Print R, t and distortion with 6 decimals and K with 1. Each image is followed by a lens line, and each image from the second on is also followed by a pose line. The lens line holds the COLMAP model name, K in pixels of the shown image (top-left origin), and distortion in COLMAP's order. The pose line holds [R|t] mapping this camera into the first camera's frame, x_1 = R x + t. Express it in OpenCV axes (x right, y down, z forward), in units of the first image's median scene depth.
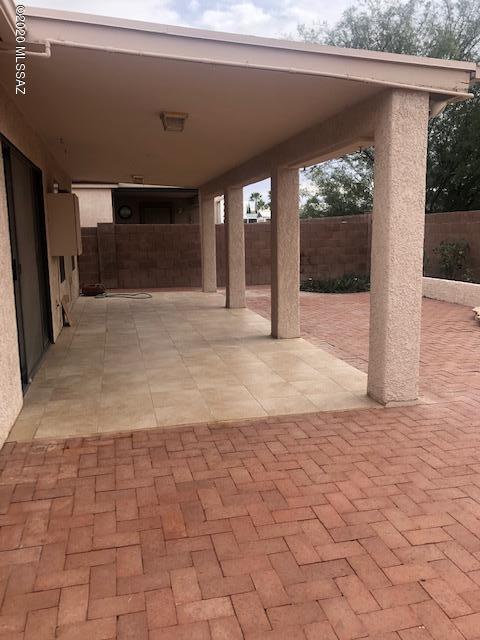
lens RADIAL K [[521.5, 0, 240.0], [0, 521.5, 320.0], [0, 0, 1]] dist [-0.000201, -0.002469]
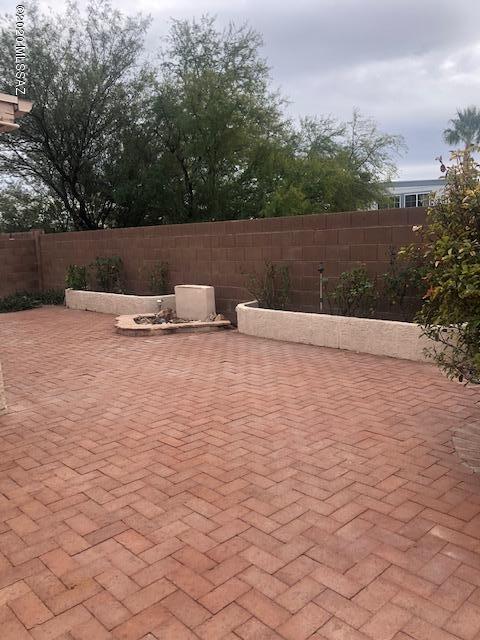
lens RADIAL K [[523.9, 0, 240.0], [0, 523.9, 320.0], [0, 0, 1]] dist [0.003925, -0.001017]
pose [[0.865655, -0.086019, 0.493195, 0.103576], [0.100943, 0.994886, -0.003655, 0.011085], [-0.490359, 0.052948, 0.869911, -0.066567]]
